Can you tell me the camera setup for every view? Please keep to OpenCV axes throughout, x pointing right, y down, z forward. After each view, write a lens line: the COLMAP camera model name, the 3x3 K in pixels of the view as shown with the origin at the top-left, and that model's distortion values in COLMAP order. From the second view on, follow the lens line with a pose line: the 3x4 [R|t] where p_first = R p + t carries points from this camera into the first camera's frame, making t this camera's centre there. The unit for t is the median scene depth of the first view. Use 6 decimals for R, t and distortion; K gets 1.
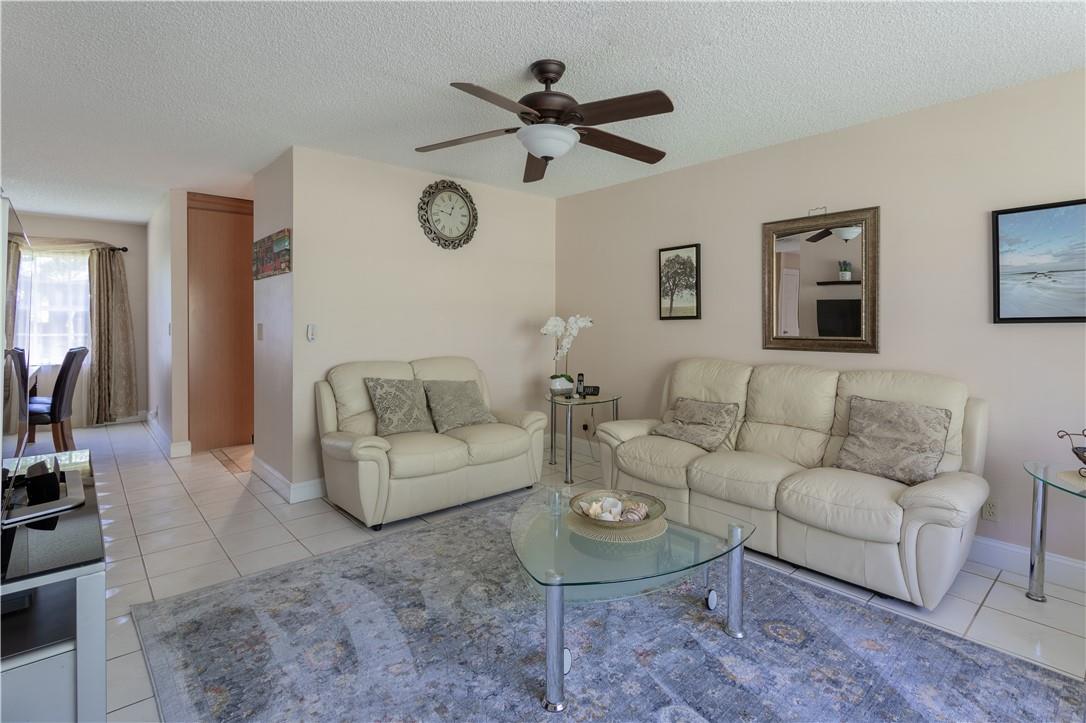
lens RADIAL K [[520.8, 0, 540.3], [0, 520.8, 342.1], [0, 0, 1]] dist [0.003014, 0.001211]
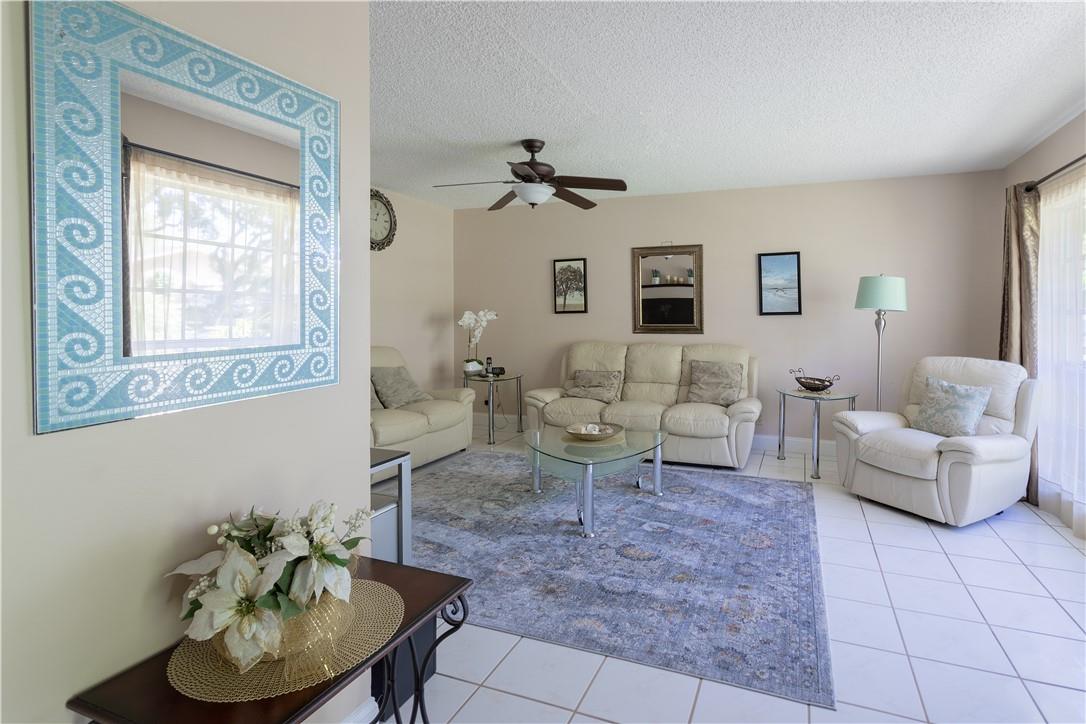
lens RADIAL K [[528.1, 0, 572.7], [0, 528.1, 340.4], [0, 0, 1]] dist [-0.000610, 0.001060]
pose [[0.901885, -0.023151, 0.431356, -0.326155], [0.019226, 0.999725, 0.013459, 0.008651], [-0.431549, -0.003845, 0.902081, -0.238821]]
